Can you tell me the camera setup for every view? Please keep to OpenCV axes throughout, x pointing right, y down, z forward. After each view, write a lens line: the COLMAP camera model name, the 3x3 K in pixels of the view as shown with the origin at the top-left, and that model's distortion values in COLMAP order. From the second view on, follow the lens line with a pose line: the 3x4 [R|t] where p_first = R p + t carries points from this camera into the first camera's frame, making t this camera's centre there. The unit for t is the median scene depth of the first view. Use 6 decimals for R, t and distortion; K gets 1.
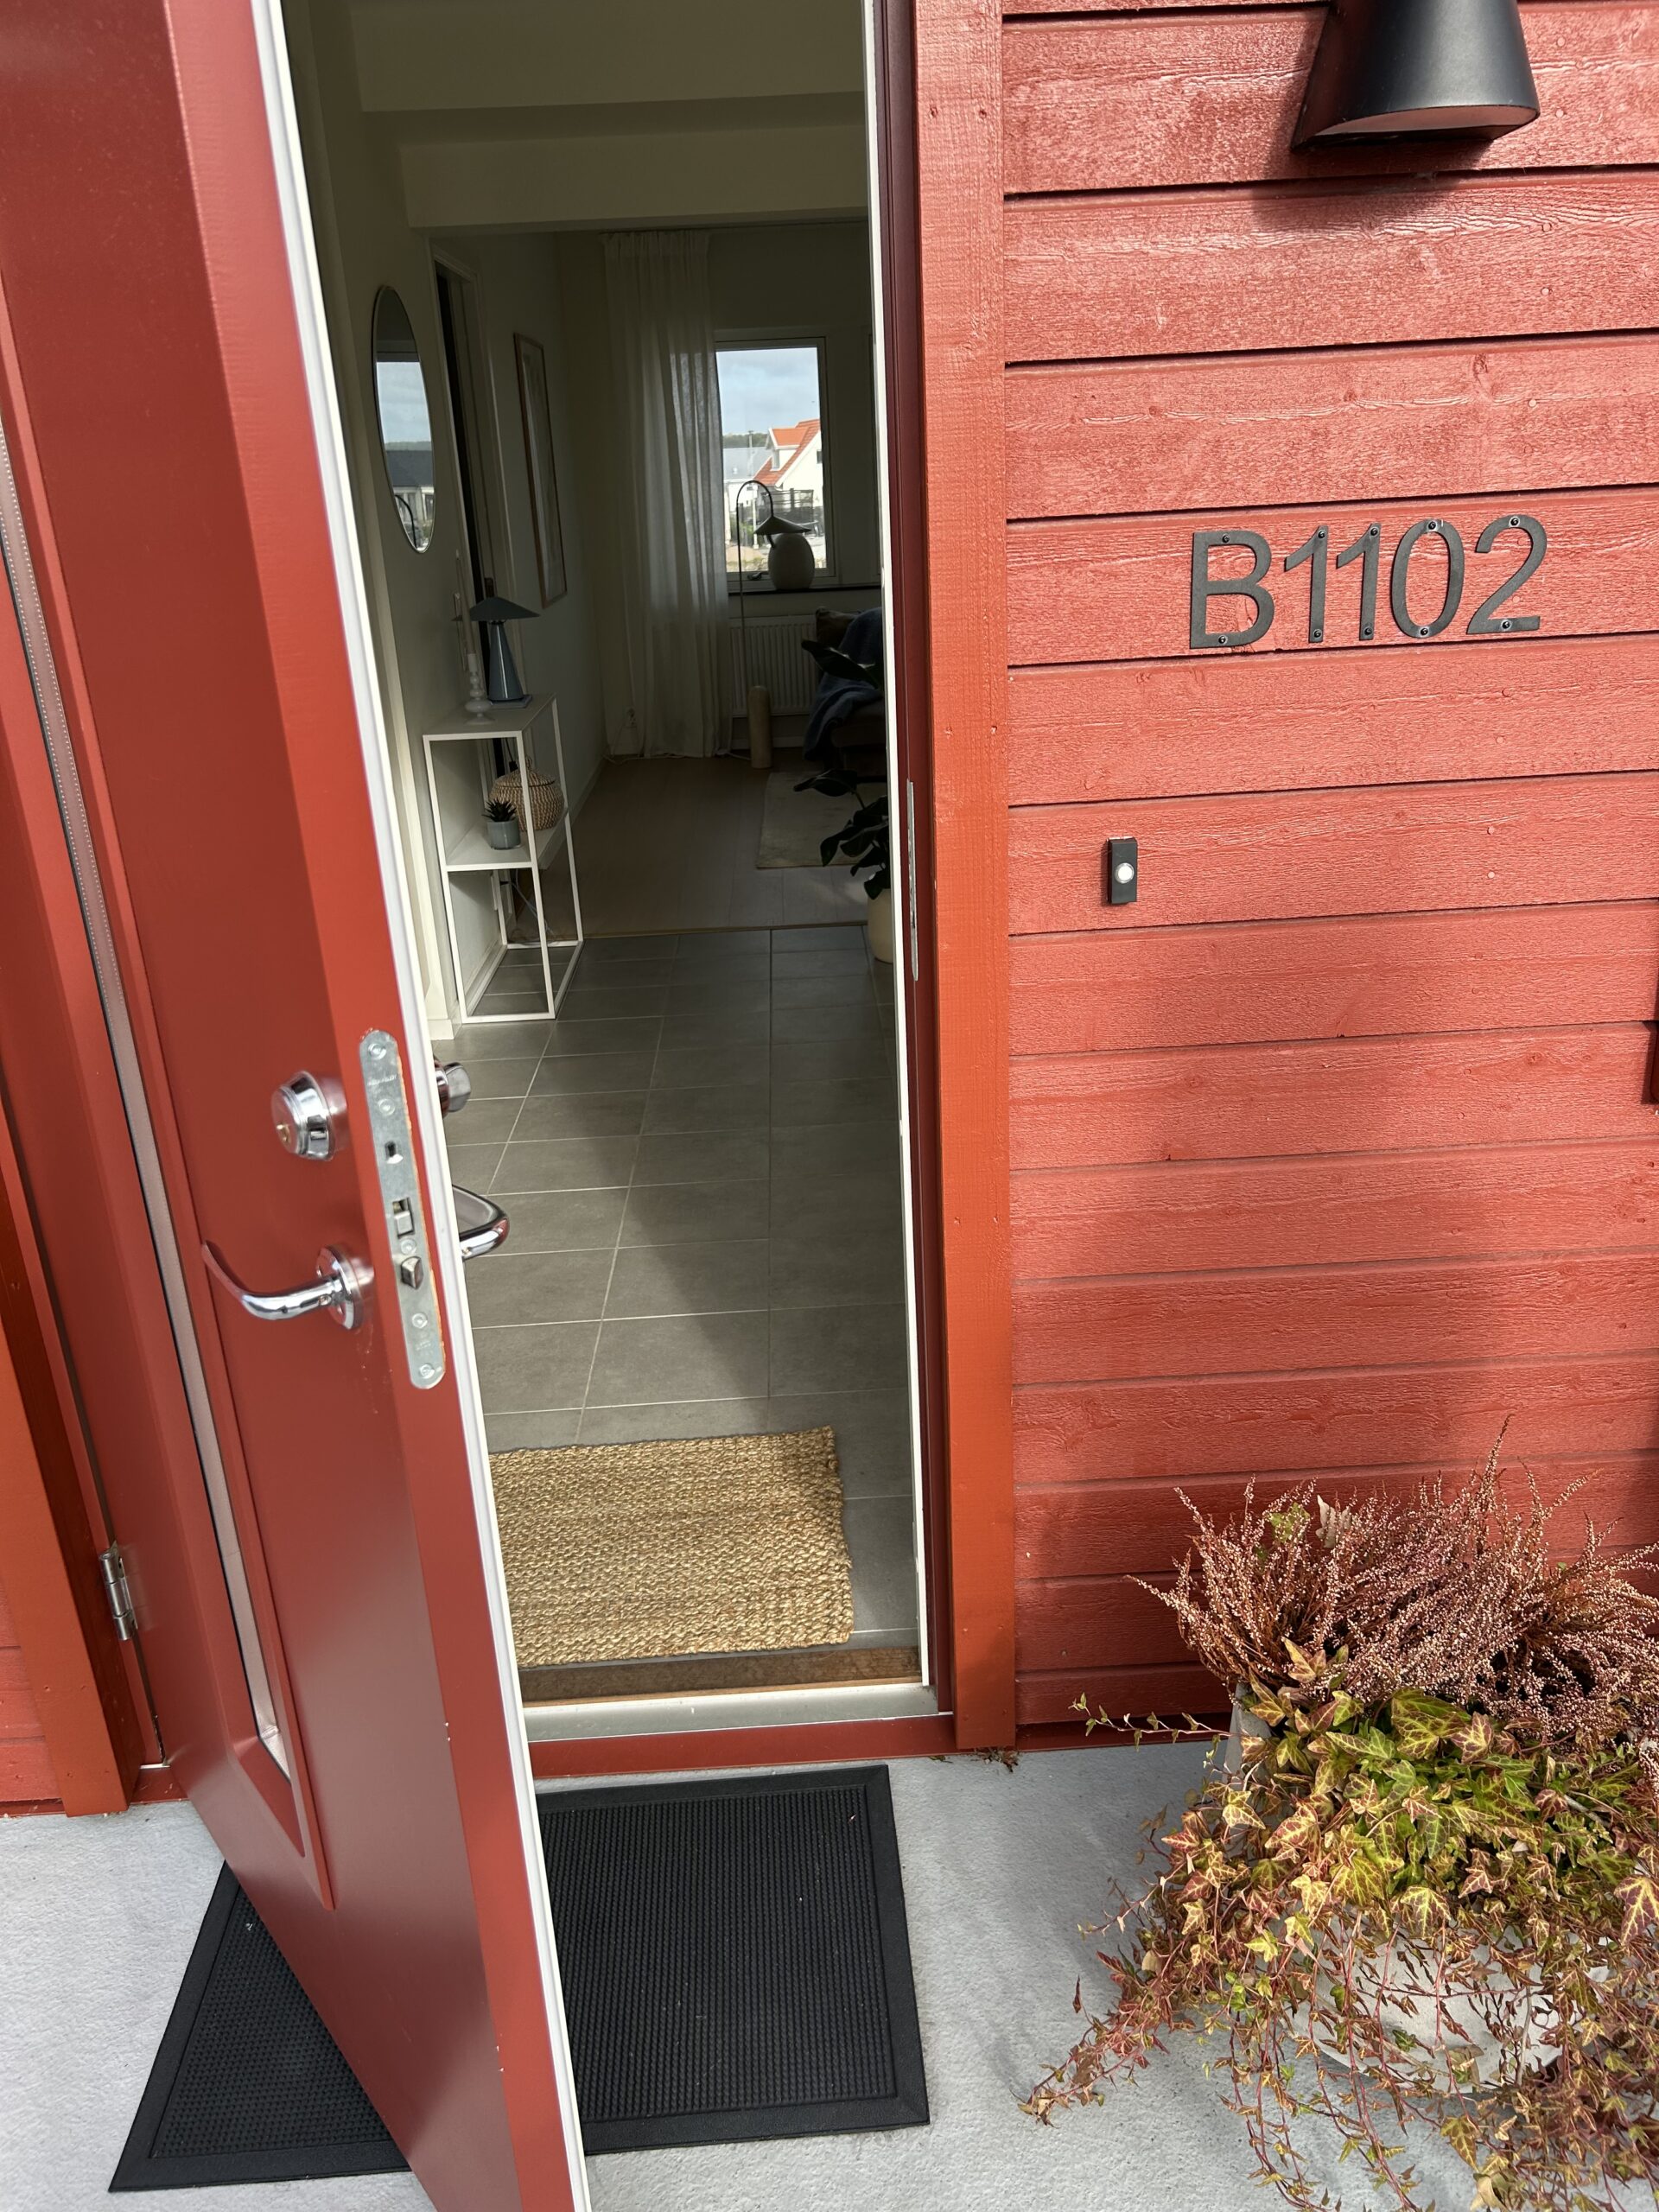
lens RADIAL K [[1645.8, 0, 829.5], [0, 1645.8, 1106.0], [0, 0, 1]] dist [-0.003035, -0.004103]
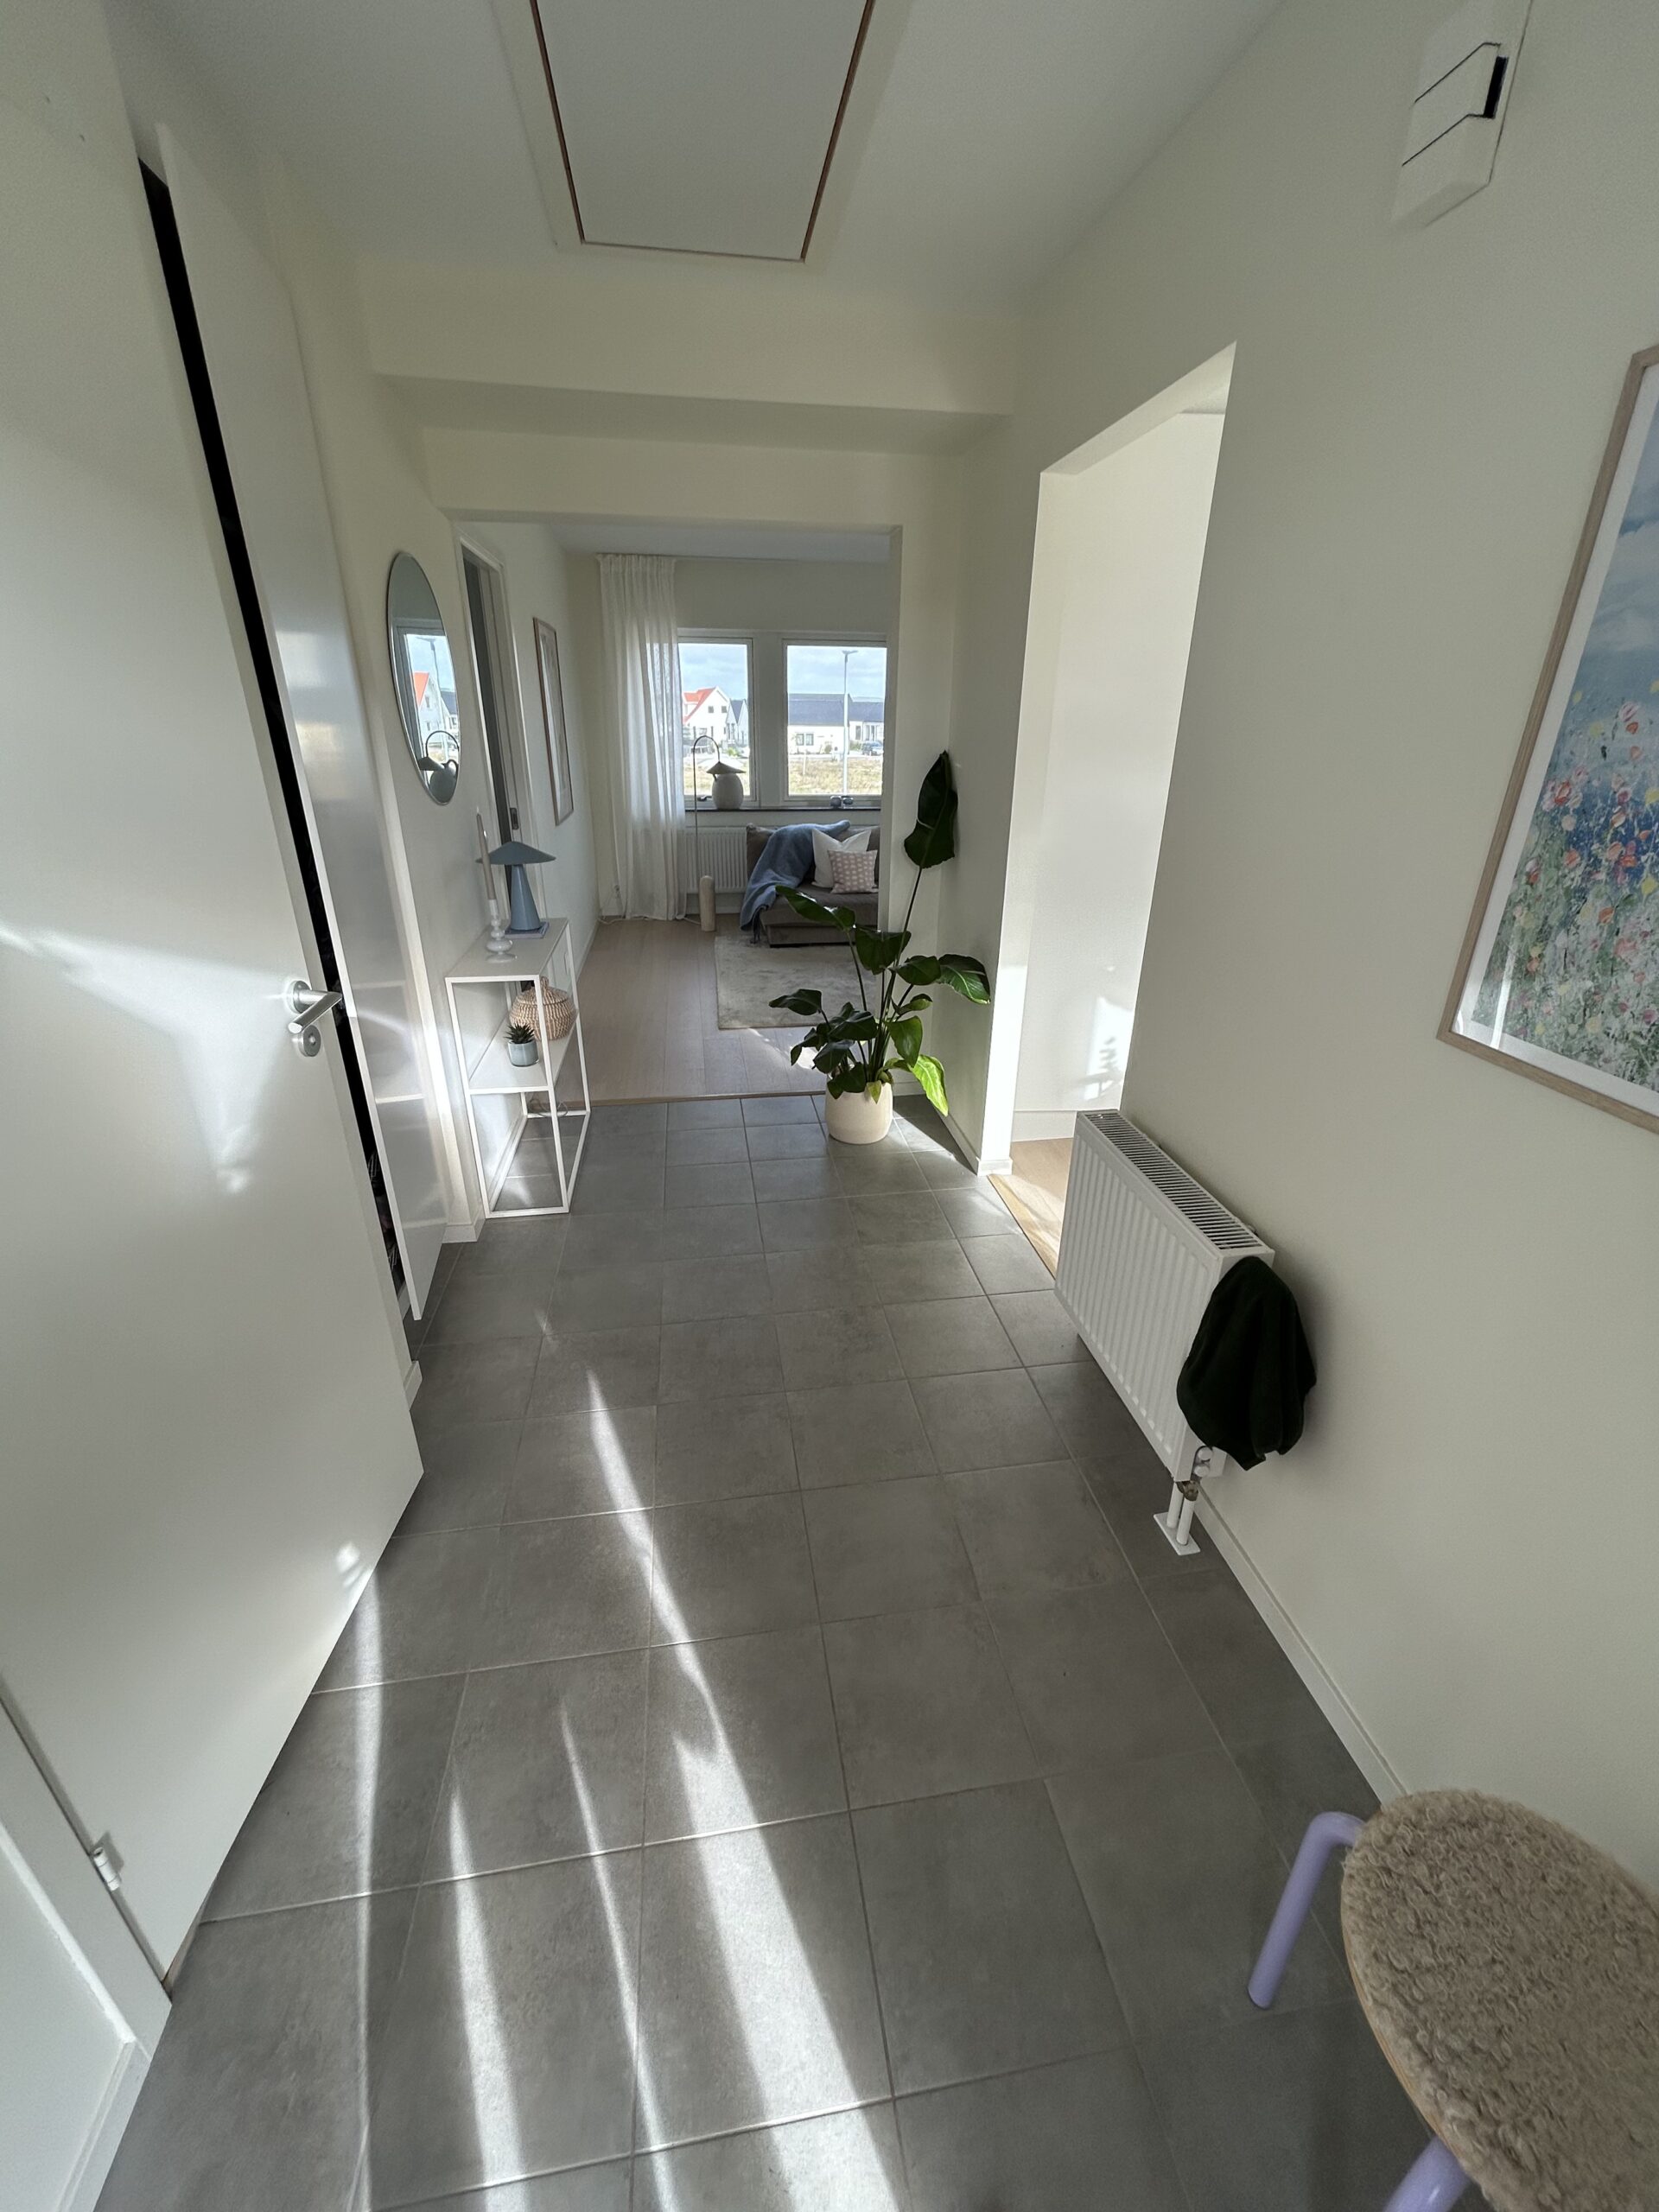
lens RADIAL K [[880.3, 0, 837.9], [0, 880.3, 1072.2], [0, 0, 1]] dist [-0.000085, -0.000012]
pose [[0.989816, 0.004129, 0.142295, -0.058000], [-0.006124, 0.999889, 0.013591, -0.138117], [-0.142223, -0.014324, 0.989731, 0.308621]]
